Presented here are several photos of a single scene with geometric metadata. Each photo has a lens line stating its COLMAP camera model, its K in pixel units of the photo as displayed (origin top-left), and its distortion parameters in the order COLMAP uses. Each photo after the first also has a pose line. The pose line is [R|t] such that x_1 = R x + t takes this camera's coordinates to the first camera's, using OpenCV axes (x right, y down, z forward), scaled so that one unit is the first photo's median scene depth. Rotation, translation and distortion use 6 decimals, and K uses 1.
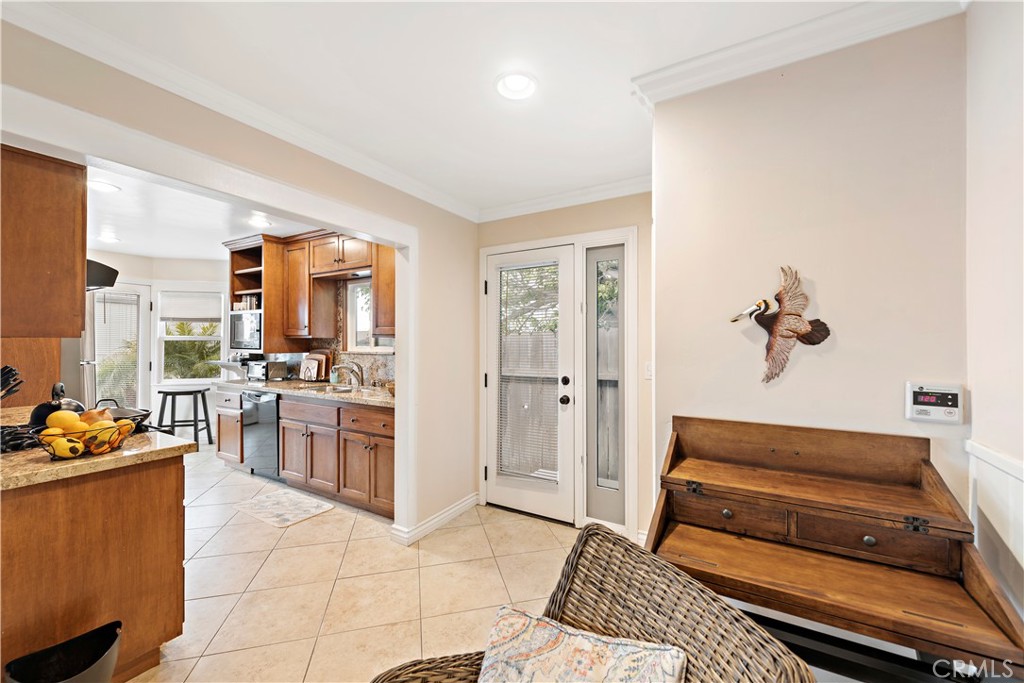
lens RADIAL K [[398.6, 0, 513.3], [0, 398.6, 343.1], [0, 0, 1]] dist [0.016510, -0.005456]
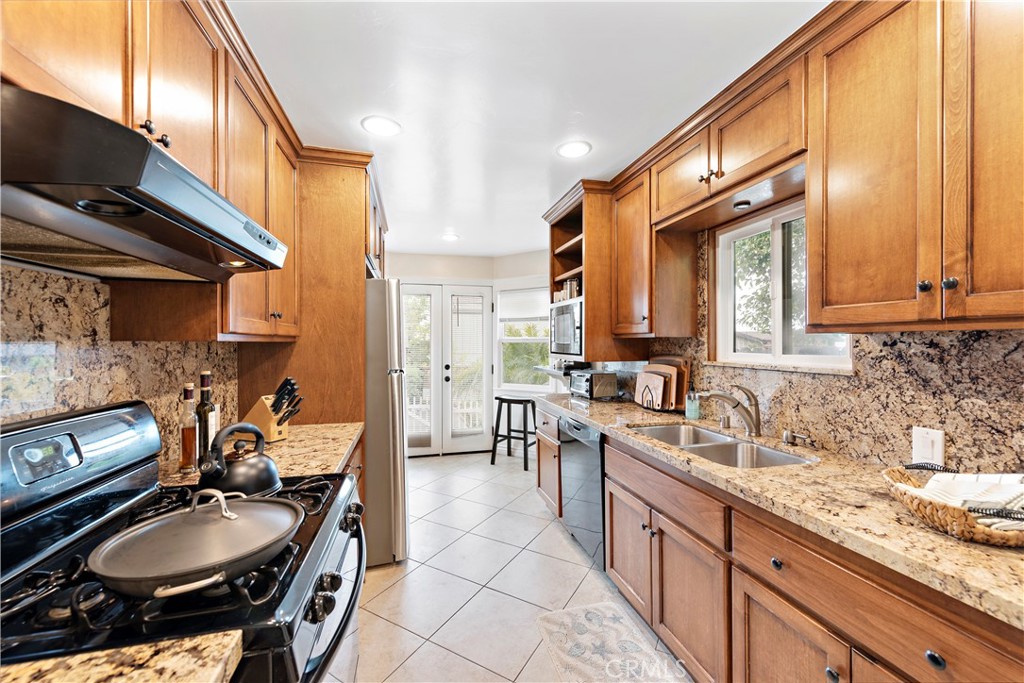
lens RADIAL K [[398.6, 0, 513.3], [0, 398.6, 343.1], [0, 0, 1]] dist [0.016510, -0.005456]
pose [[0.712573, -0.005725, -0.701574, -0.235203], [0.004257, 0.999984, -0.003837, -0.002958], [0.701585, -0.000253, 0.712586, 0.430077]]
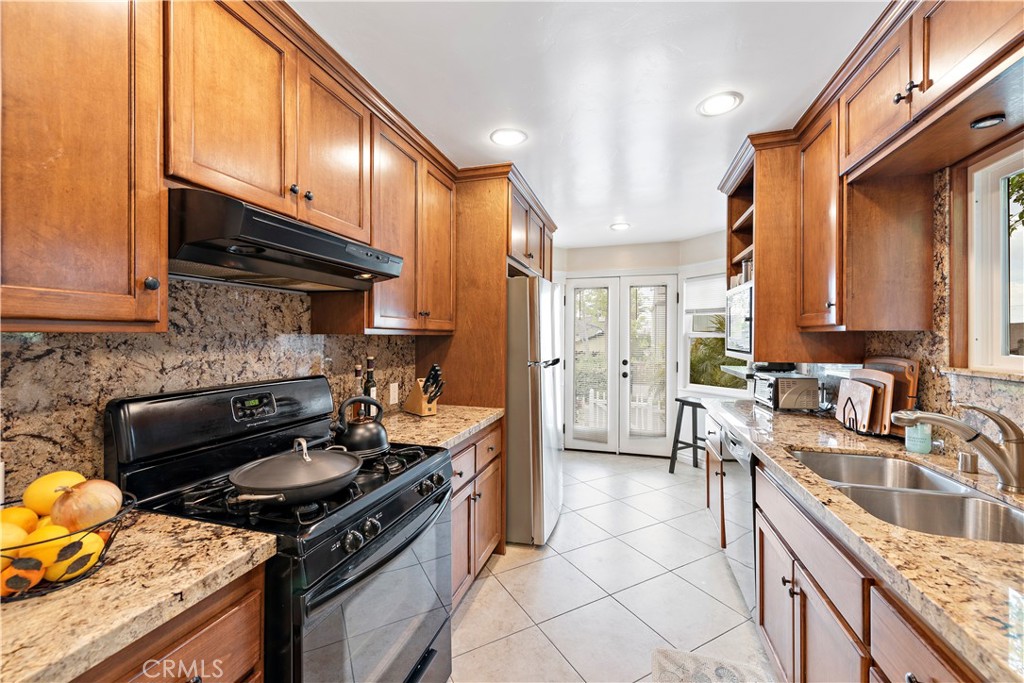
lens RADIAL K [[407.4, 0, 509.6], [0, 407.4, 336.7], [0, 0, 1]] dist [0.016979, -0.005710]
pose [[0.246363, -0.003321, -0.969172, -0.169596], [-0.005169, 0.999975, -0.004741, -0.003031], [0.969164, 0.006177, 0.246340, 0.532041]]
